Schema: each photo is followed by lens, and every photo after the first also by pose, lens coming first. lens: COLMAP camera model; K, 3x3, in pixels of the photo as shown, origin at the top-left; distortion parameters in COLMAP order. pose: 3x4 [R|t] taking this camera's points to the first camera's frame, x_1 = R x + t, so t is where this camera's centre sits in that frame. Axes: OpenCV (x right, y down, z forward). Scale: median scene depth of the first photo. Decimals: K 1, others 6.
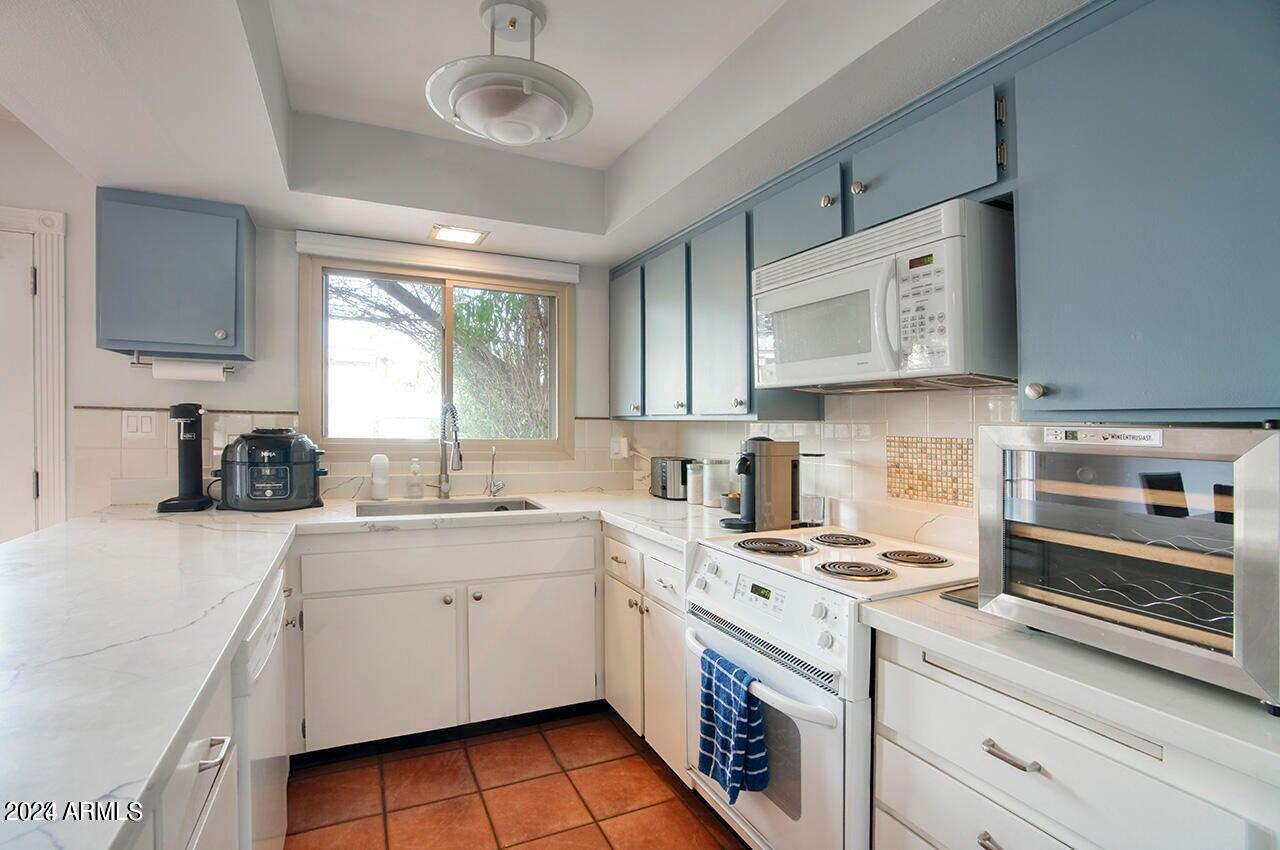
lens RADIAL K [[588.9, 0, 629.5], [0, 588.9, 417.2], [0, 0, 1]] dist [-0.031442, 0.000914]
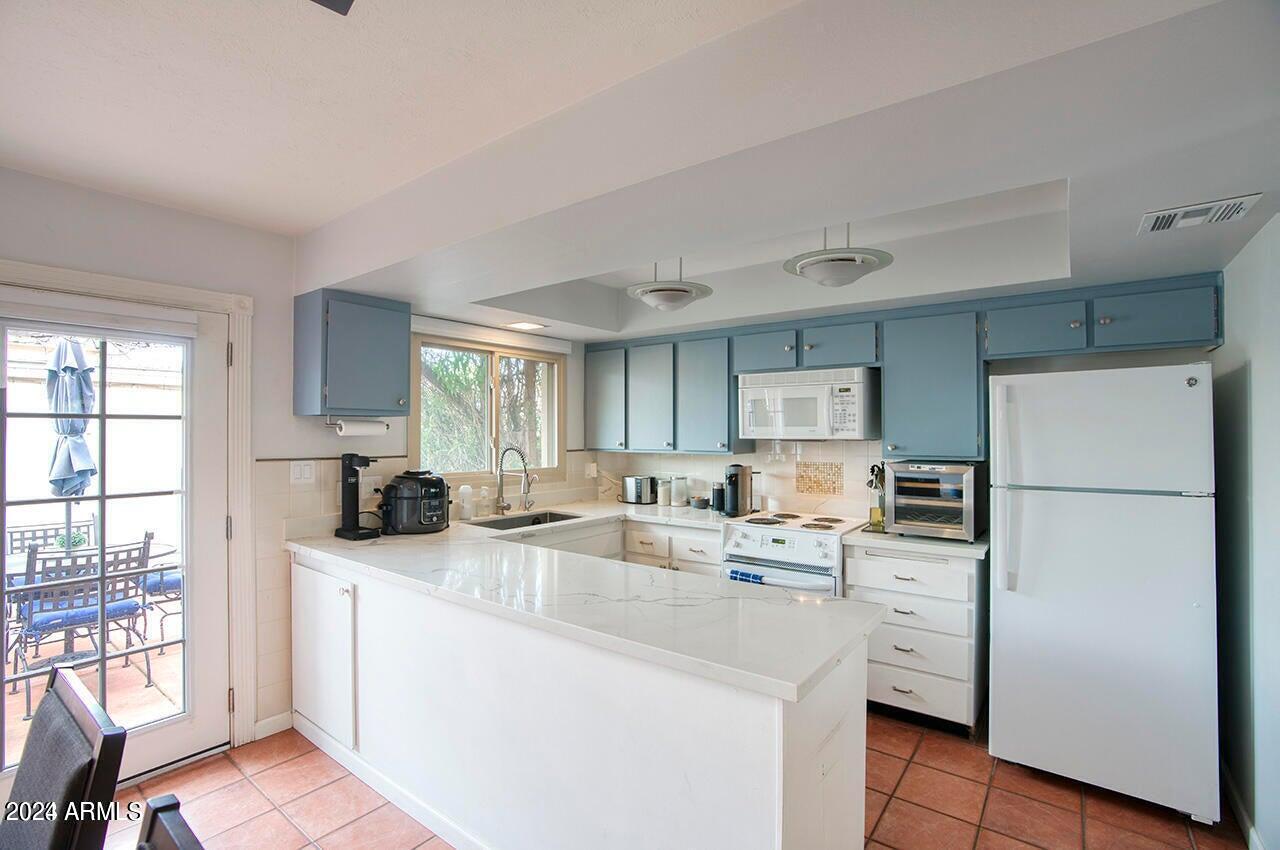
lens RADIAL K [[588.9, 0, 642.3], [0, 588.9, 432.2], [0, 0, 1]] dist [-0.031442, 0.000914]
pose [[0.886688, -0.013378, 0.462174, -0.849255], [0.006946, 0.999854, 0.015616, -0.092864], [-0.462316, -0.010636, 0.886652, -0.456562]]
